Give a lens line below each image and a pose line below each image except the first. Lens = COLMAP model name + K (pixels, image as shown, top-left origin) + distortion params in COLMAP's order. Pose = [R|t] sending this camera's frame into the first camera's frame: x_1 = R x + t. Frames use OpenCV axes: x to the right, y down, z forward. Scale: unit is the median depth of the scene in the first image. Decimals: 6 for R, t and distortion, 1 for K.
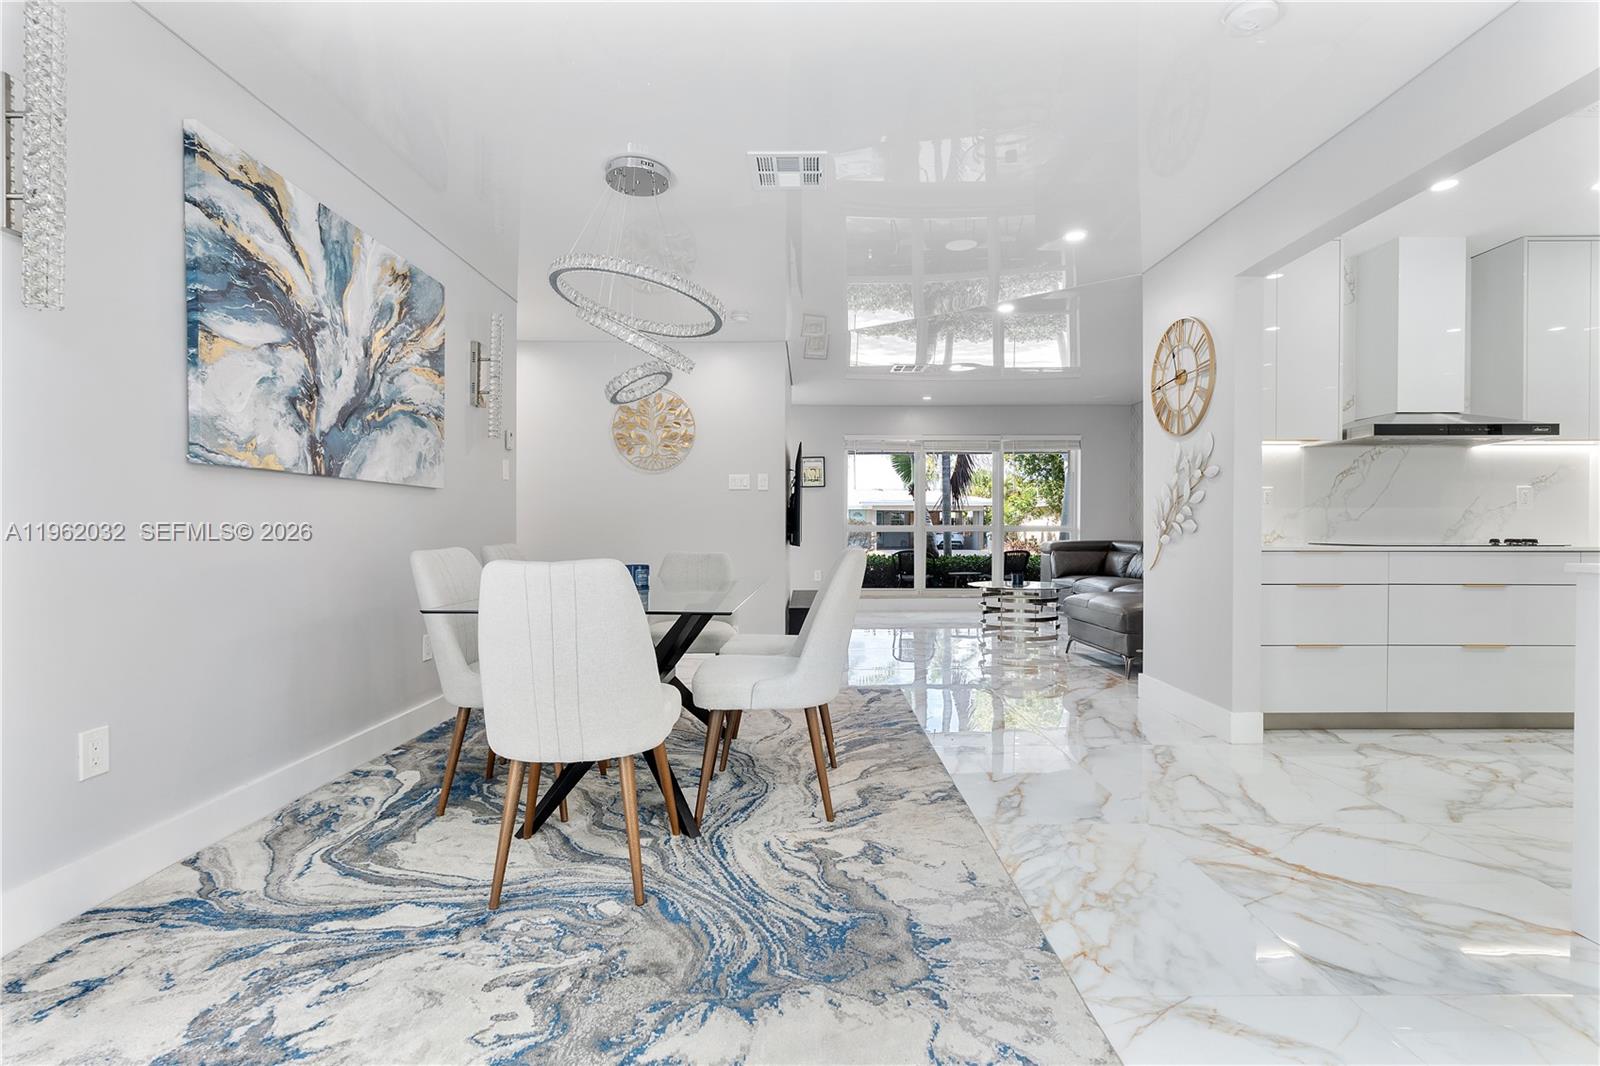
lens RADIAL K [[738.0, 0, 794.4], [0, 738.0, 534.1], [0, 0, 1]] dist [-0.001013, 0.000222]
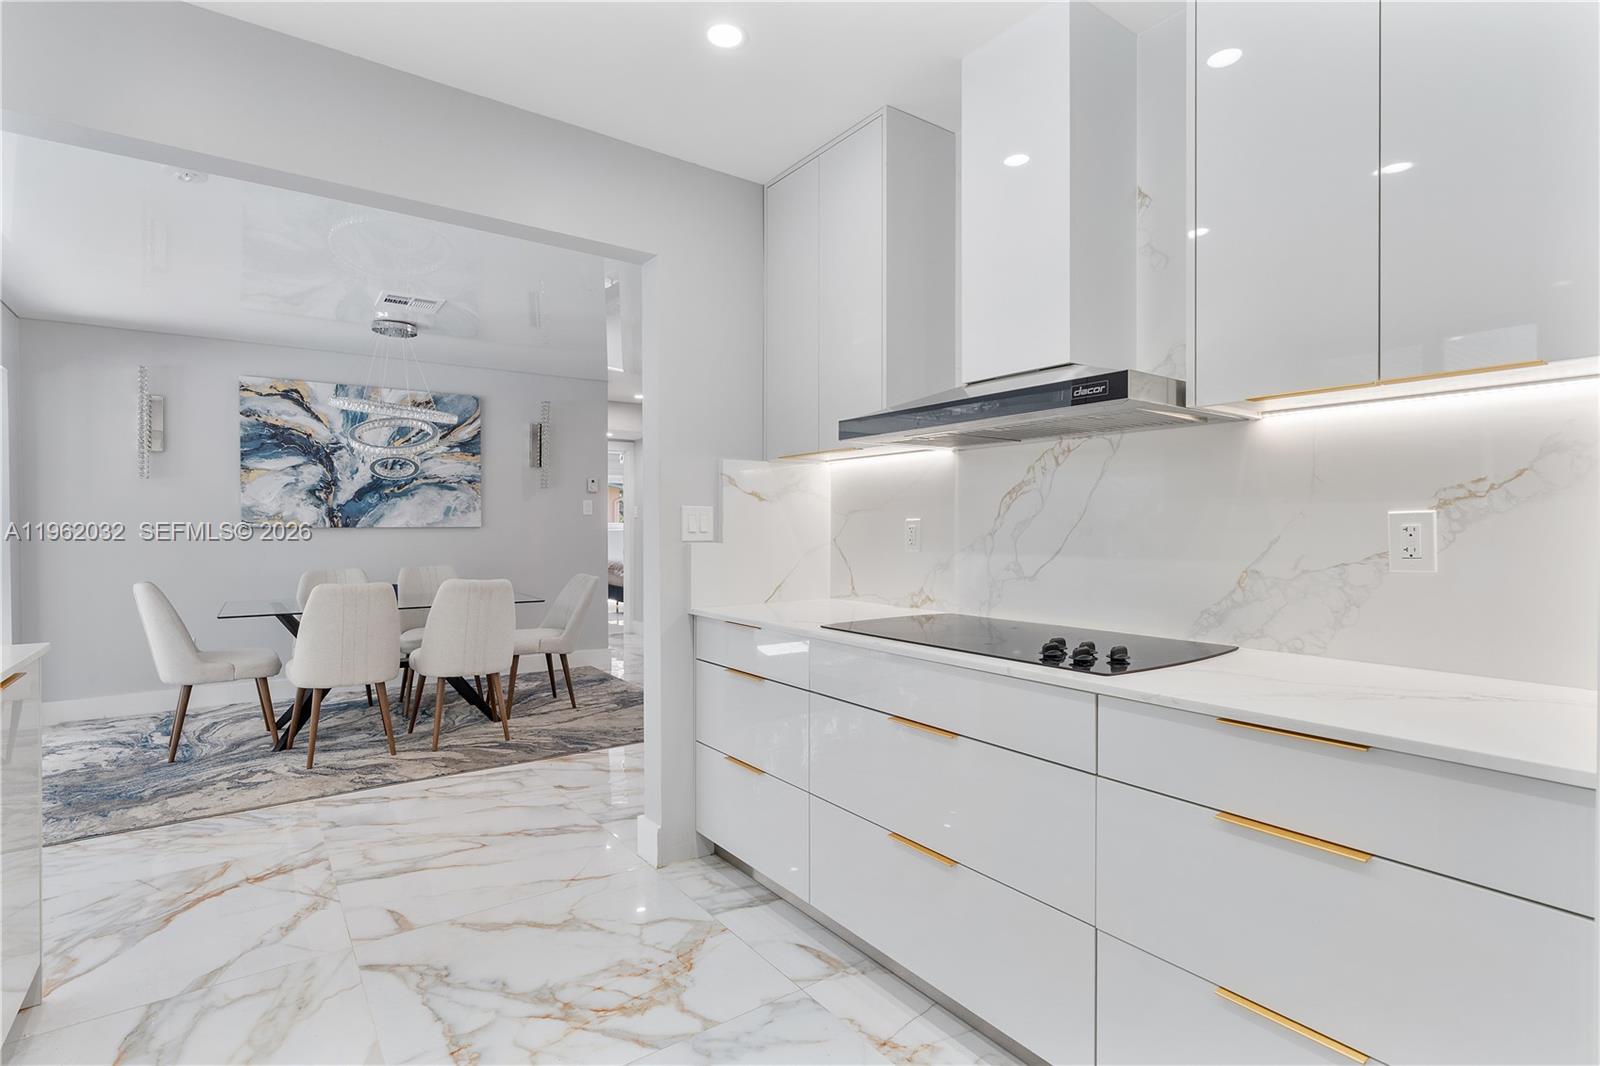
lens RADIAL K [[760.7, 0, 796.2], [0, 760.7, 528.7], [0, 0, 1]] dist [-0.007471, 0.001150]
pose [[0.595368, 0.001510, -0.803451, 1.628592], [-0.005023, 0.999986, -0.001842, -0.078555], [0.803437, 0.005133, 0.595367, 0.783426]]
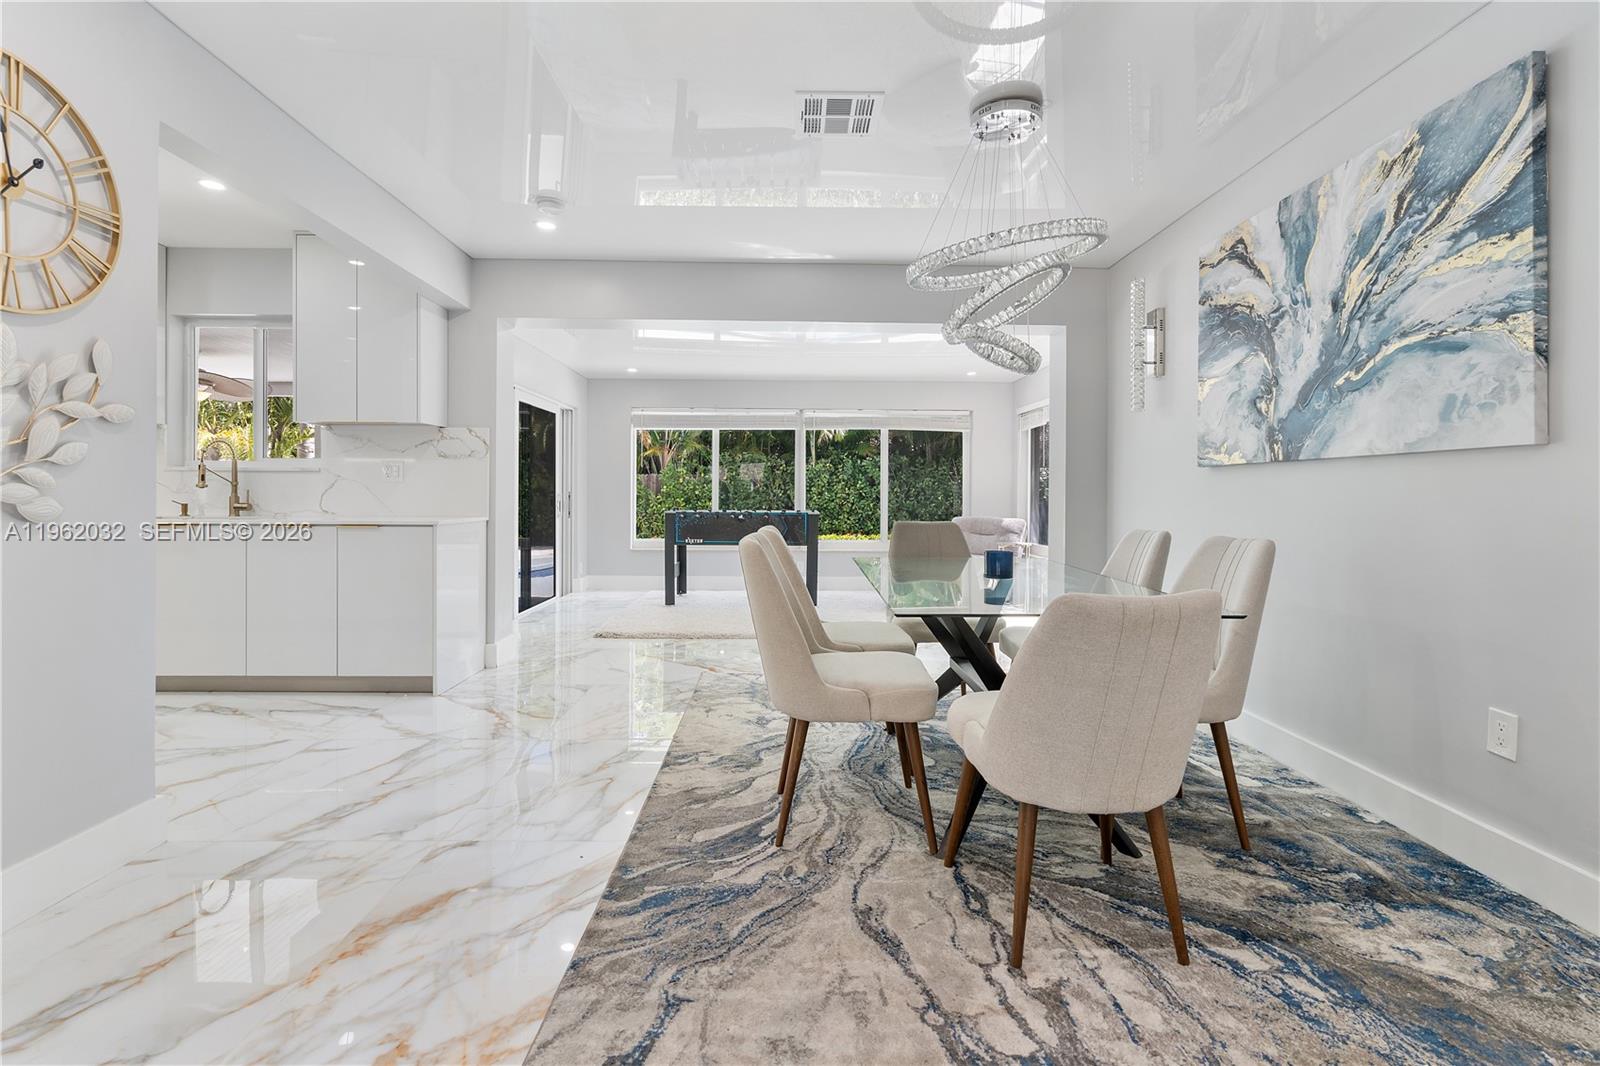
lens RADIAL K [[740.9, 0, 792.2], [0, 740.9, 496.1], [0, 0, 1]] dist [0.002155, 0.000750]
pose [[-0.999747, -0.006995, -0.021356, 0.067878], [-0.007255, 0.999900, 0.012127, -0.038181], [0.021269, 0.012279, -0.999698, 2.030867]]
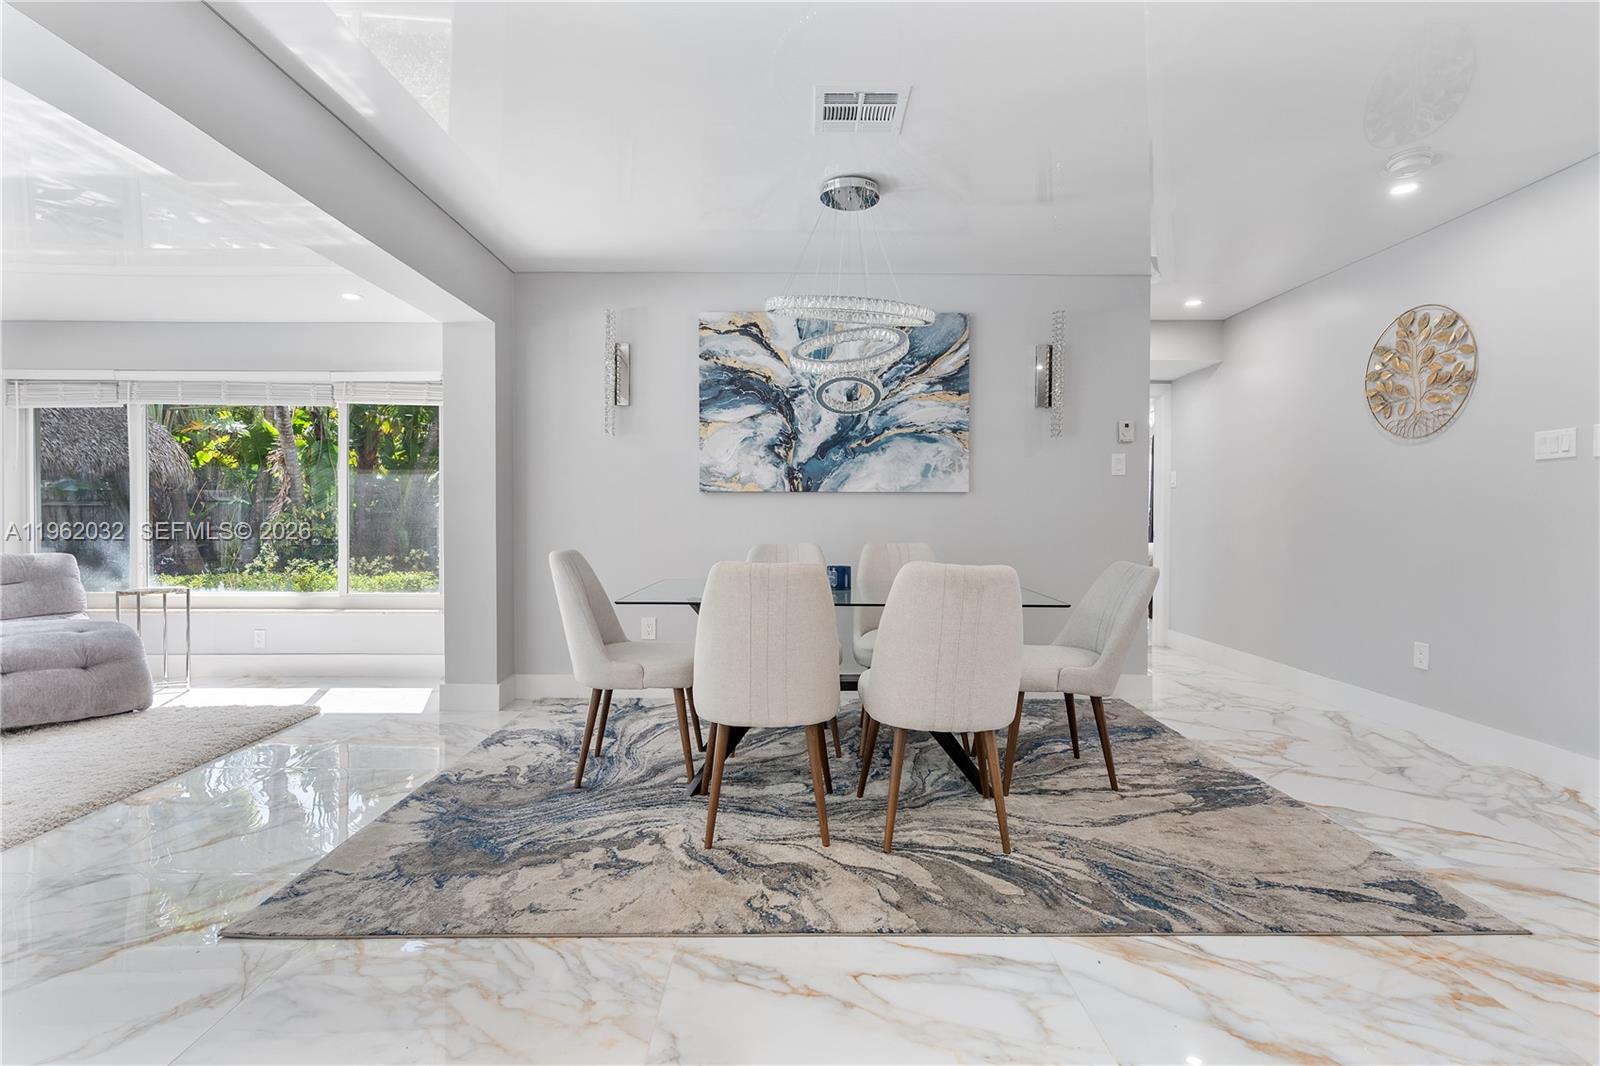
lens RADIAL K [[760.7, 0, 796.2], [0, 760.7, 528.7], [0, 0, 1]] dist [-0.007471, 0.001150]
pose [[0.018034, 0.019264, -0.999652, 0.922391], [-0.010866, 0.999759, 0.019070, -0.033606], [0.999778, 0.010519, 0.018239, 0.966064]]
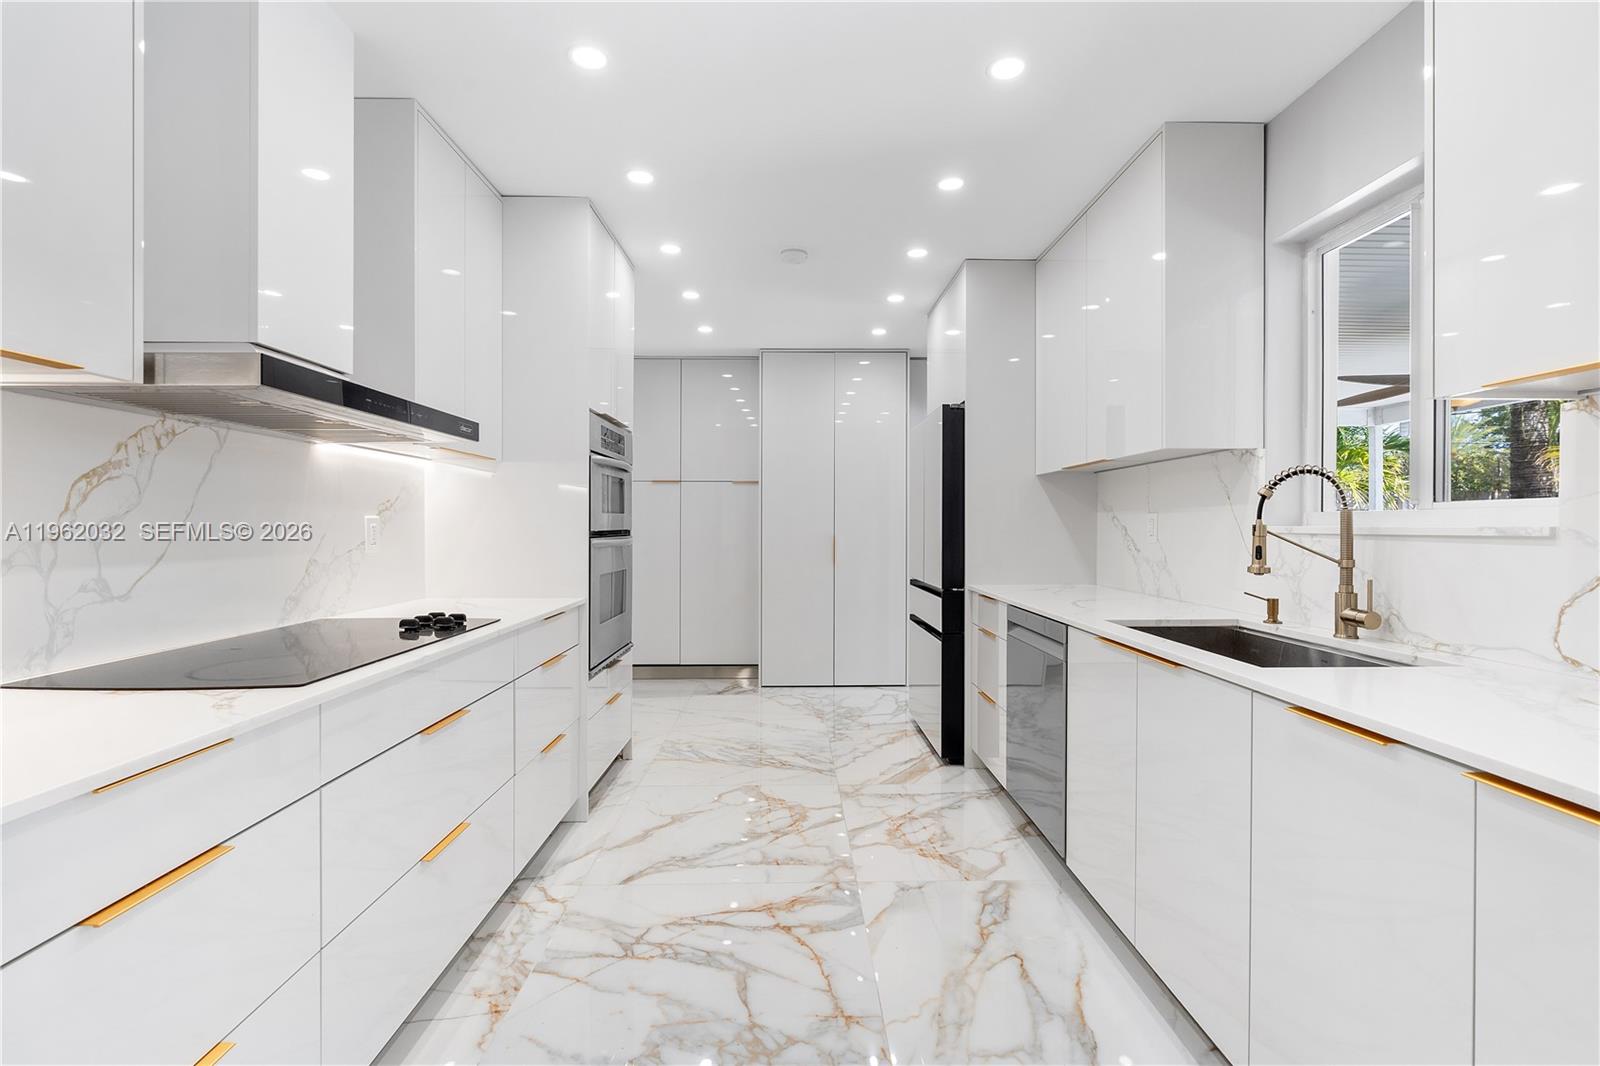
lens RADIAL K [[740.9, 0, 792.2], [0, 740.9, 496.1], [0, 0, 1]] dist [0.002155, 0.000750]
pose [[-0.014664, 0.038341, 0.999157, 0.583821], [0.008590, 0.999233, -0.038218, -0.080302], [-0.999856, 0.008022, -0.014982, 0.951790]]
